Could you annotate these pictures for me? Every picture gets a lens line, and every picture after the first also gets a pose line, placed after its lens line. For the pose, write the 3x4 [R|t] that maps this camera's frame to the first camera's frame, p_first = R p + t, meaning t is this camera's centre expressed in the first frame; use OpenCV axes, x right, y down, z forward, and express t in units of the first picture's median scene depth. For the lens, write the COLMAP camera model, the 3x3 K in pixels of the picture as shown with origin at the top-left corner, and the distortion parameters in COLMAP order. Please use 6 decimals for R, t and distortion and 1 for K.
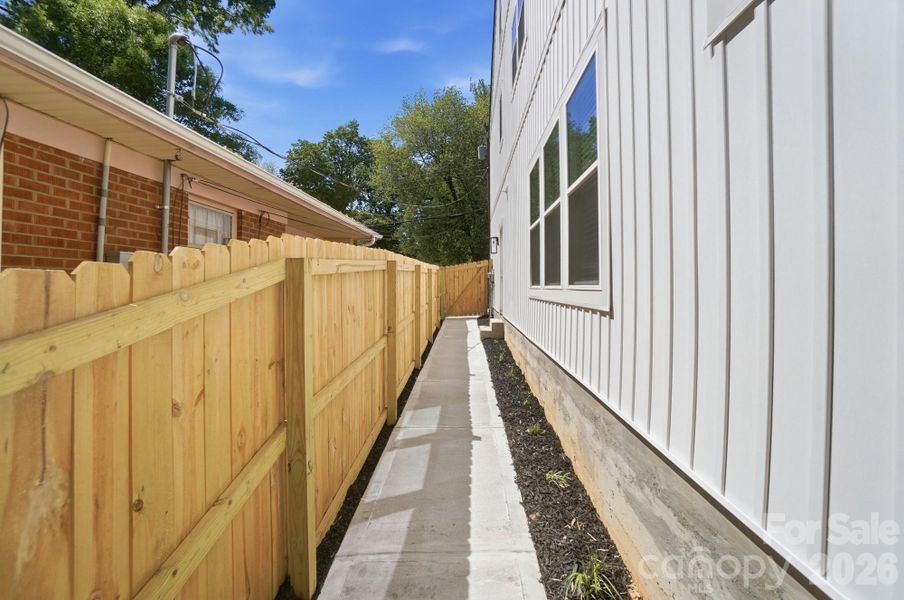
lens RADIAL K [[412.2, 0, 448.5], [0, 412.2, 291.3], [0, 0, 1]] dist [-0.064392, 0.024921]
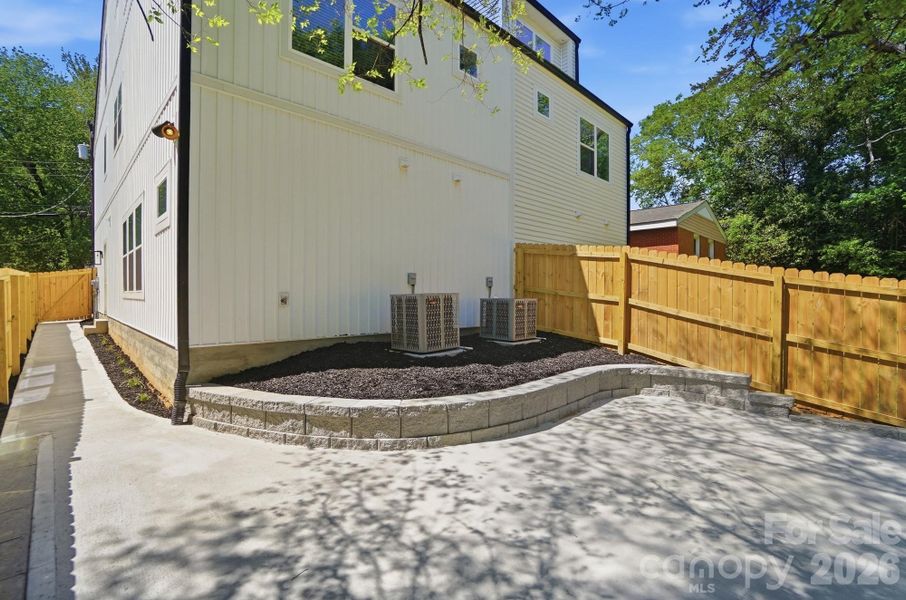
lens RADIAL K [[413.1, 0, 449.4], [0, 413.1, 291.3], [0, 0, 1]] dist [-0.064392, 0.024921]
pose [[0.678969, -0.008129, 0.734122, -0.046952], [0.016670, 0.999852, -0.004346, 0.007486], [-0.733977, 0.015189, 0.679004, -0.539503]]
